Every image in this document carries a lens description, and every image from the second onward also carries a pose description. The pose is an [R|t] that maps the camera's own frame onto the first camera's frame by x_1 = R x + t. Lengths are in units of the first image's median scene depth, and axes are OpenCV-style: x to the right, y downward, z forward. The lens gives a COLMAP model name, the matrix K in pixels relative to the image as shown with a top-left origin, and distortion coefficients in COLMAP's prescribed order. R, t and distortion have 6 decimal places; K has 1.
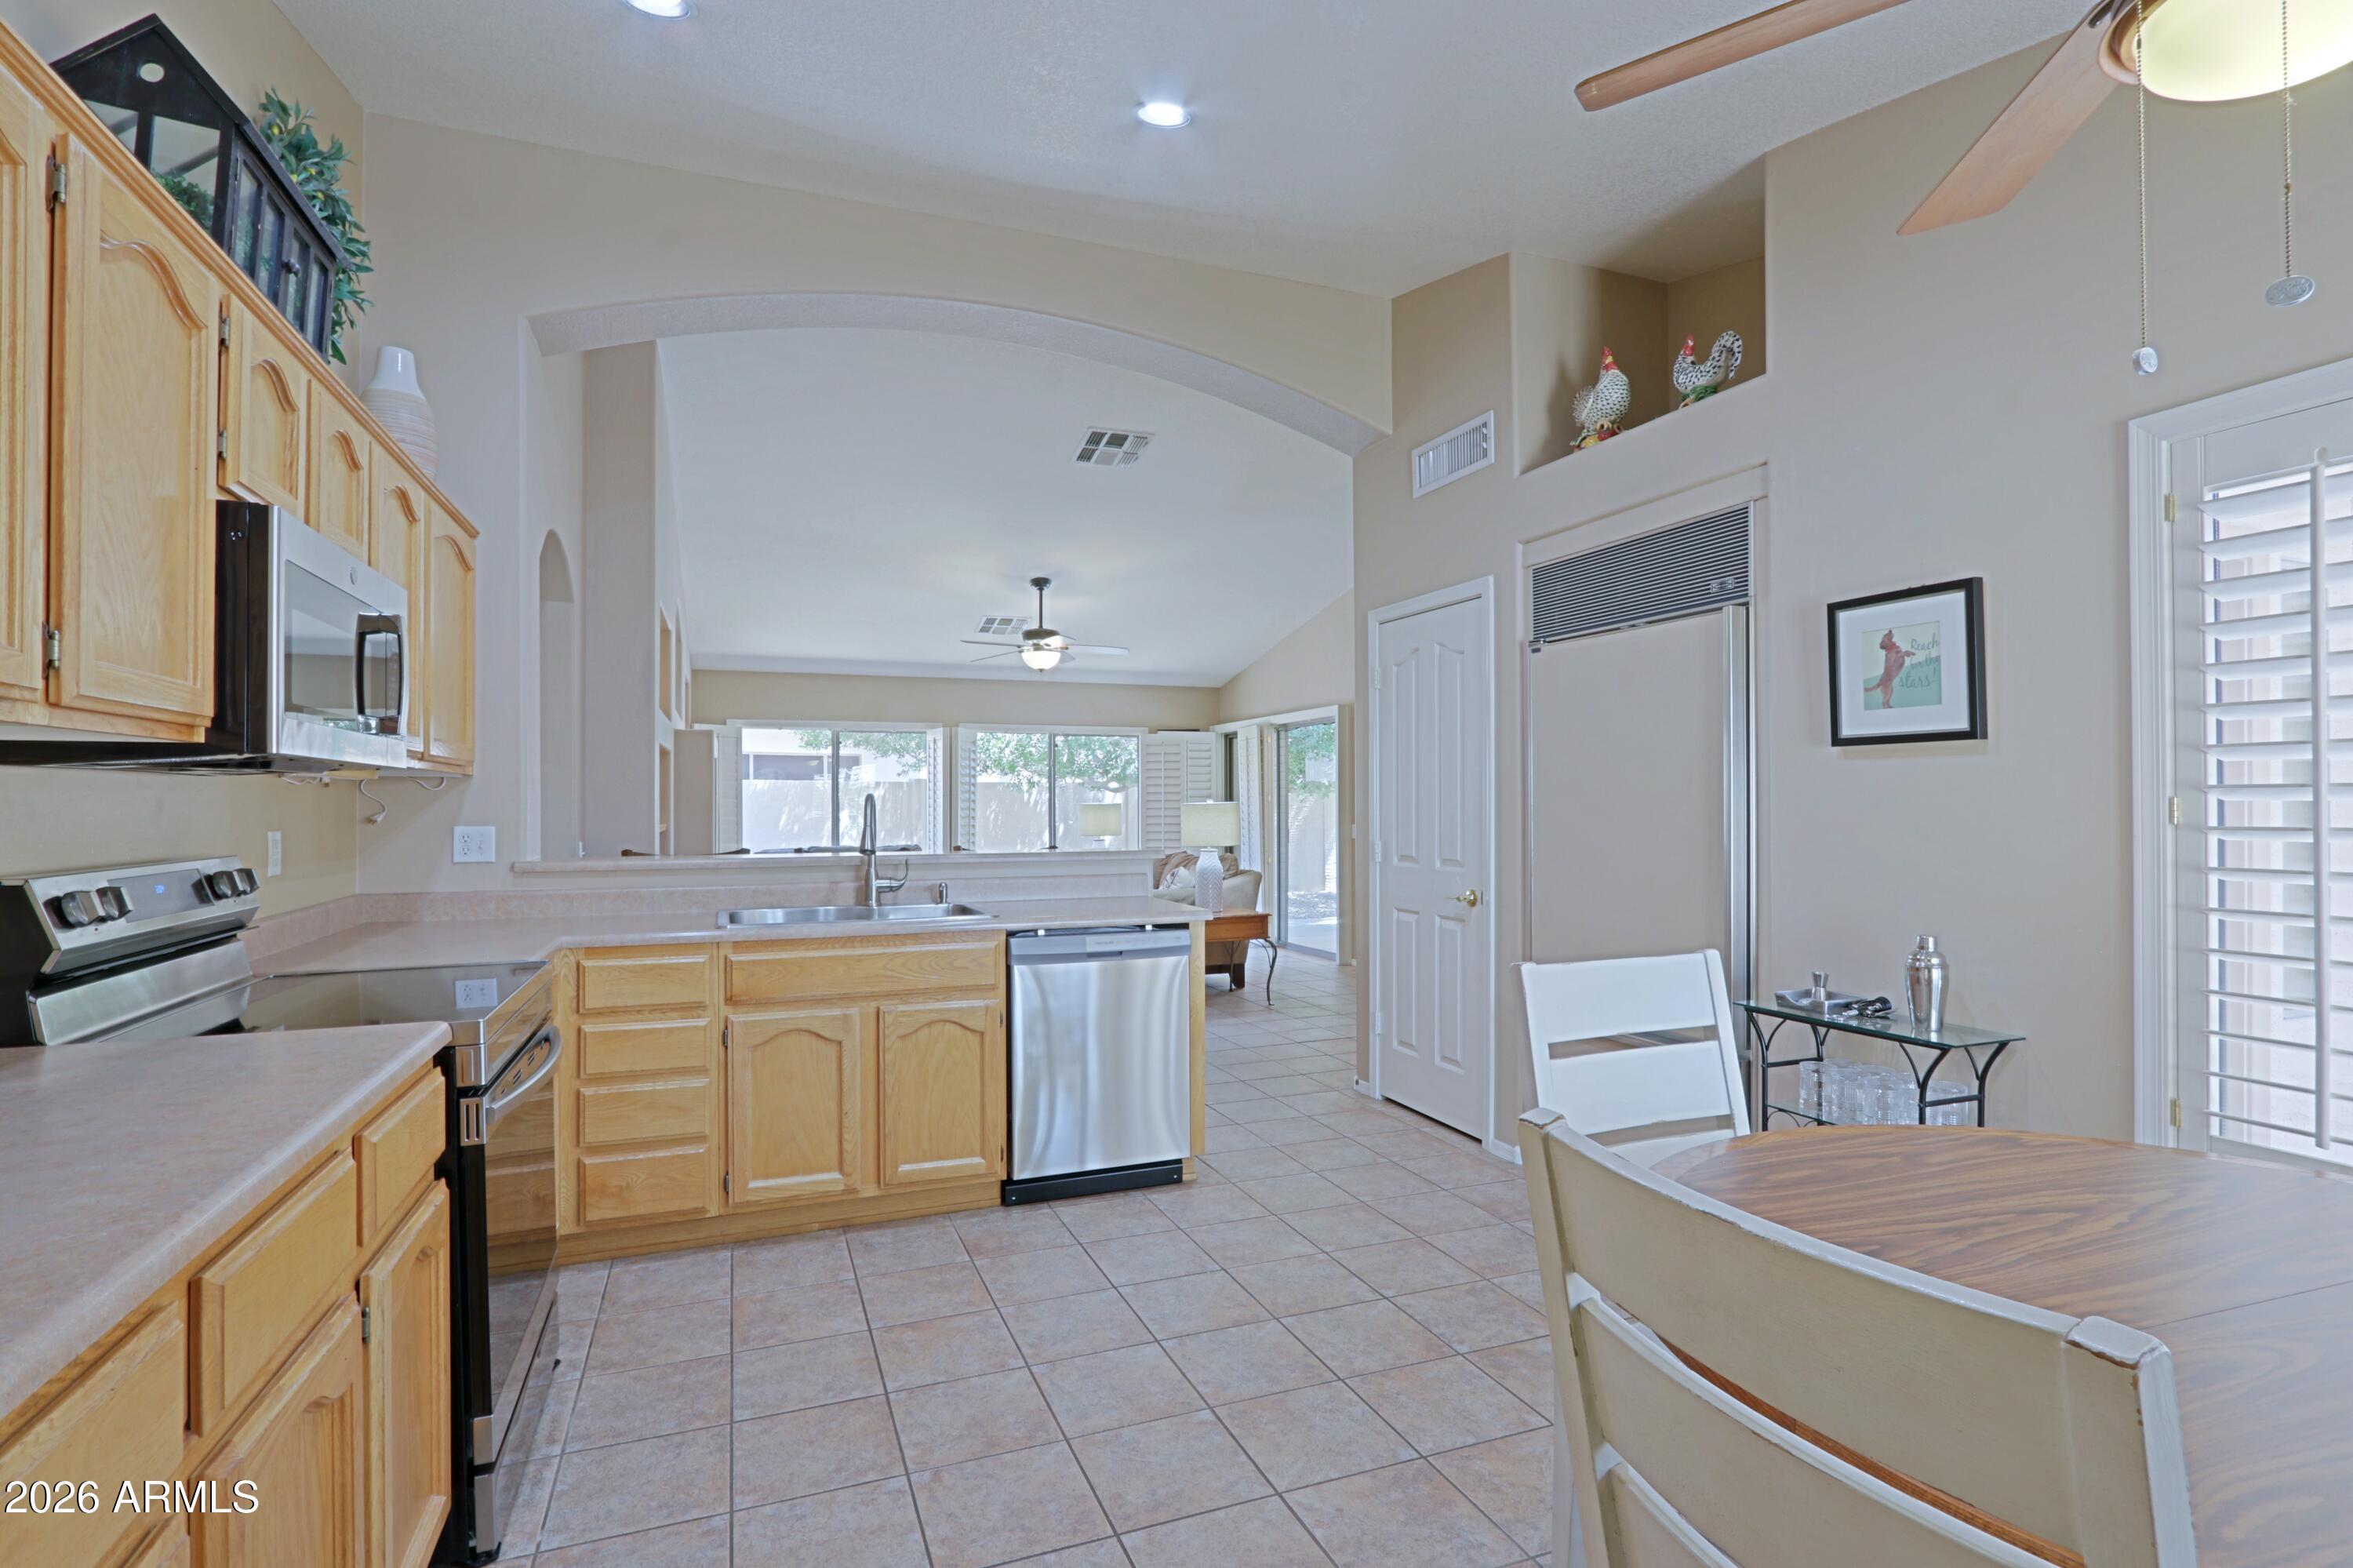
lens RADIAL K [[1083.1, 0, 1137.1], [0, 1083.1, 797.7], [0, 0, 1]] dist [-0.019839, 0.002429]
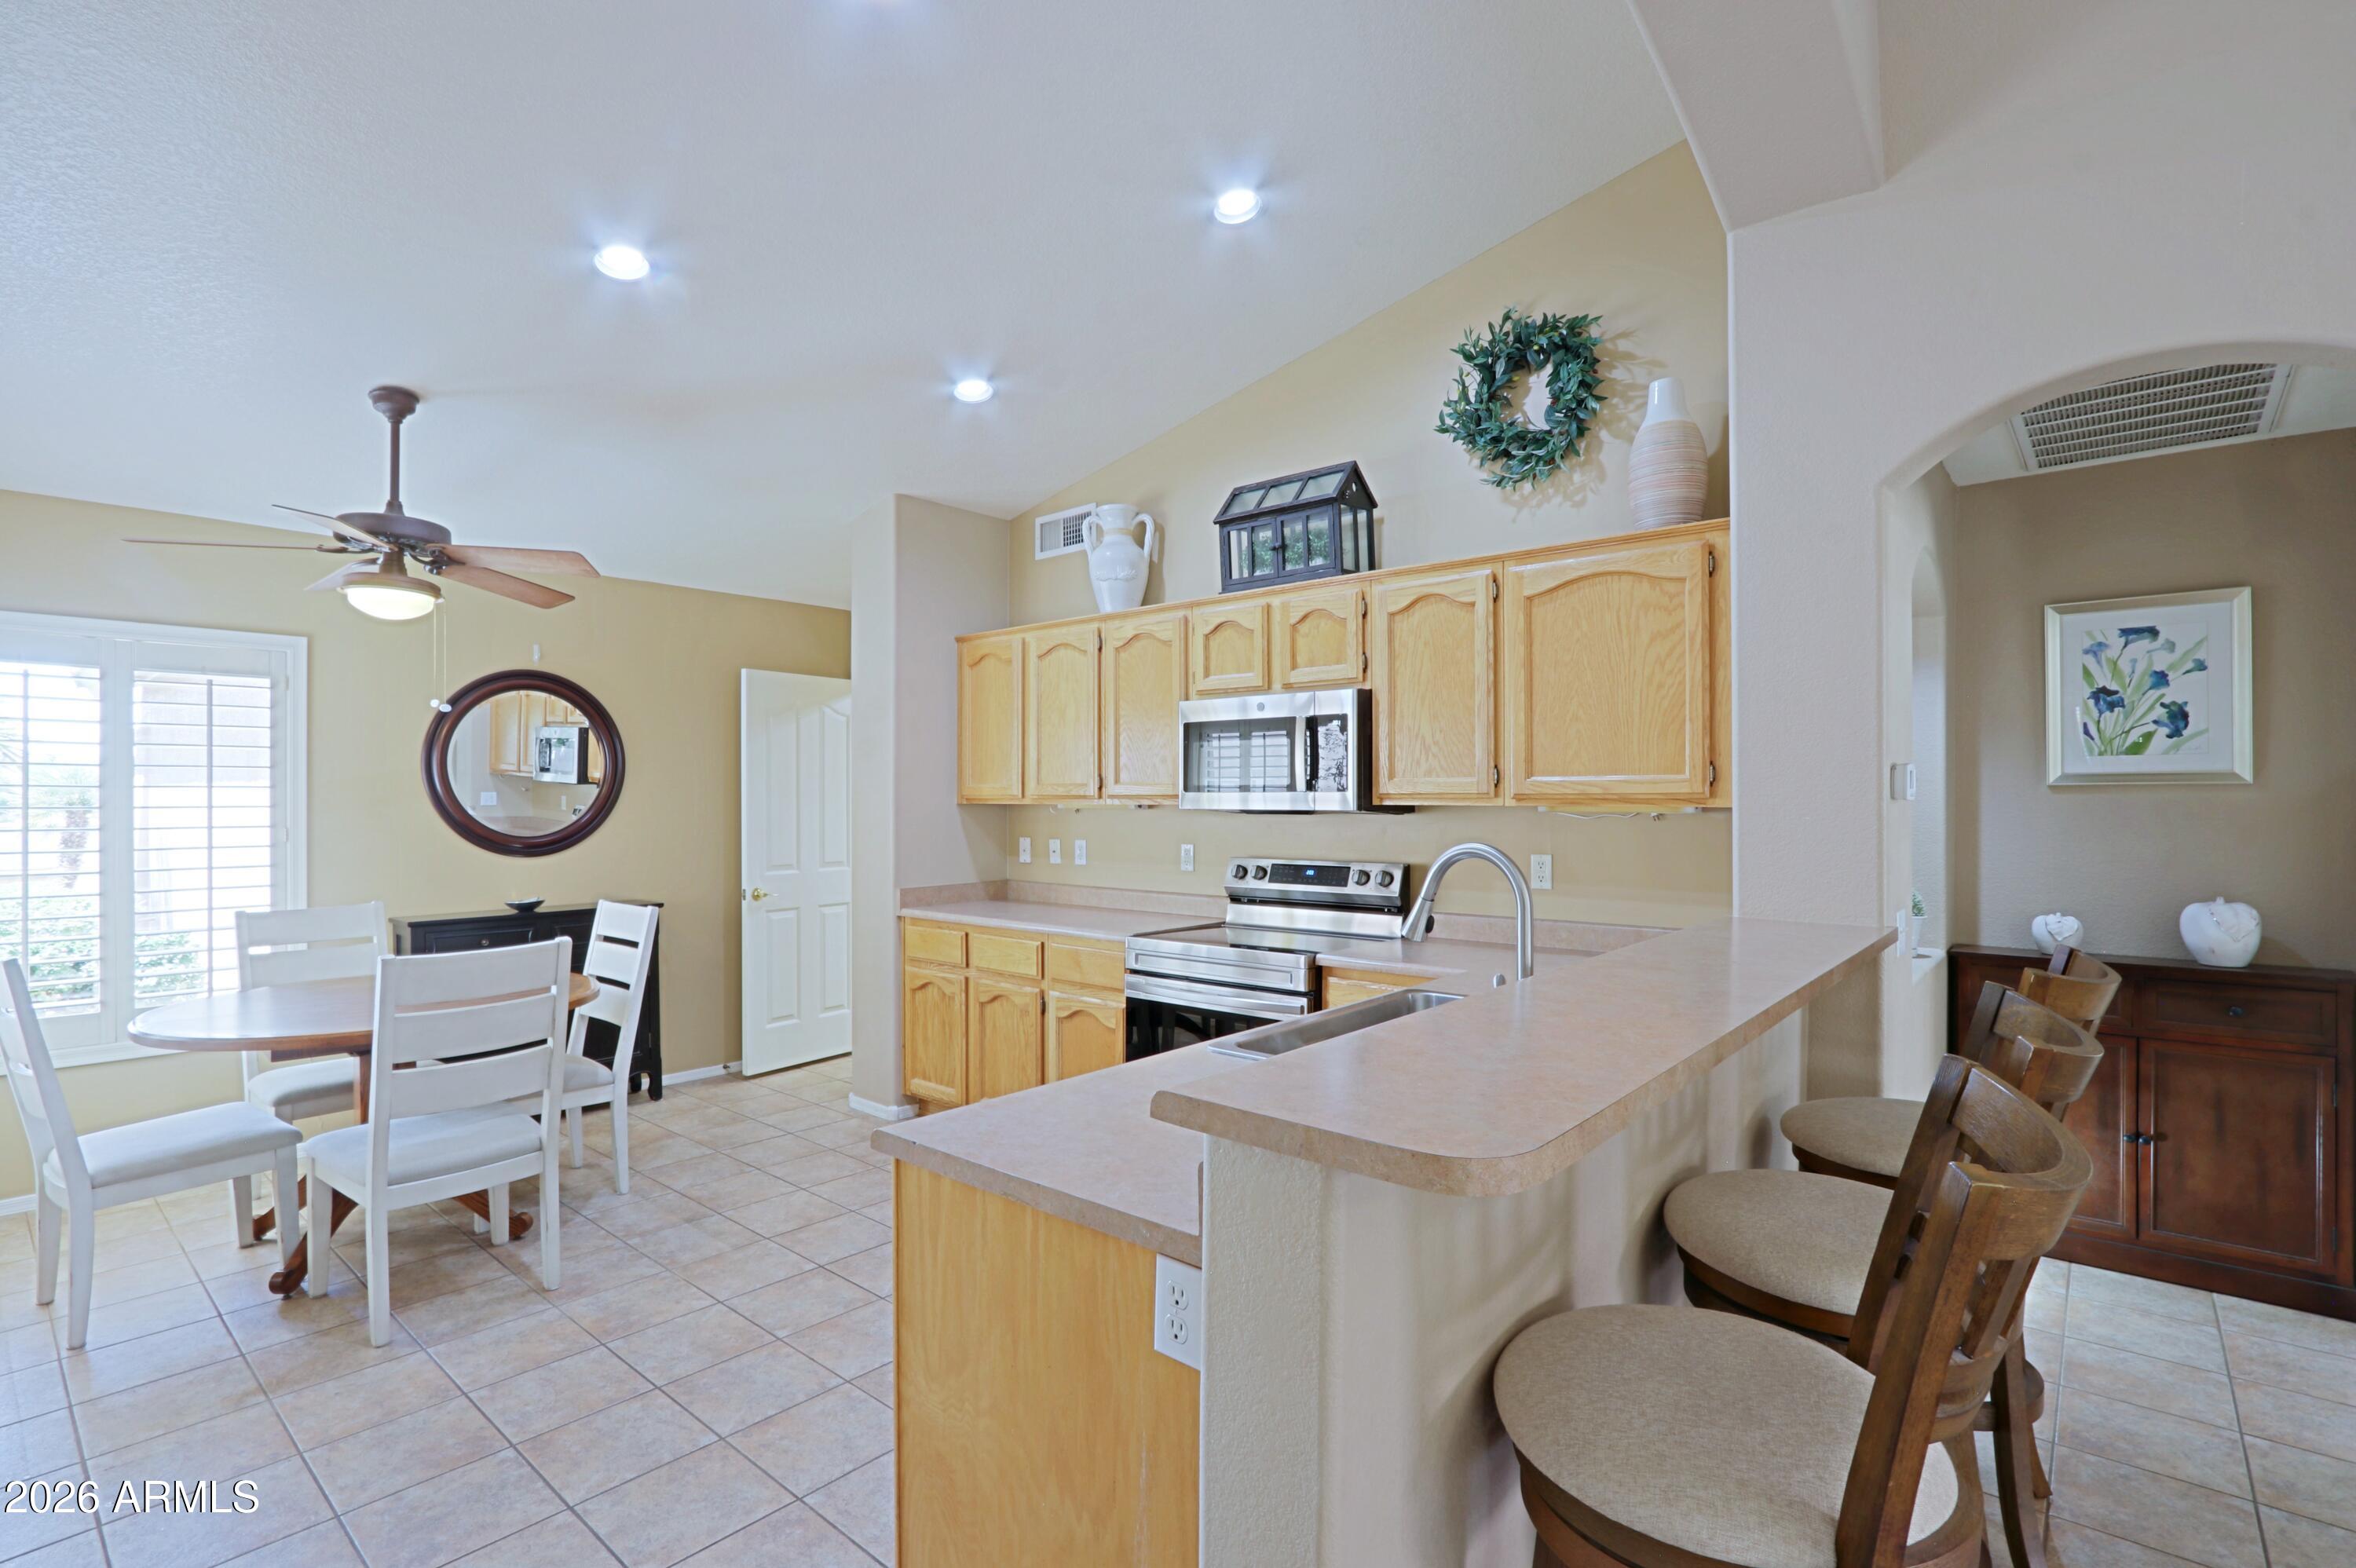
lens RADIAL K [[1084.4, 0, 1166.8], [0, 1084.4, 791.2], [0, 0, 1]] dist [-0.019839, 0.002429]
pose [[-0.867700, -0.000262, -0.497089, 0.190135], [0.005117, 0.999942, -0.009458, -0.028395], [0.497063, -0.010750, -0.867648, 1.477460]]
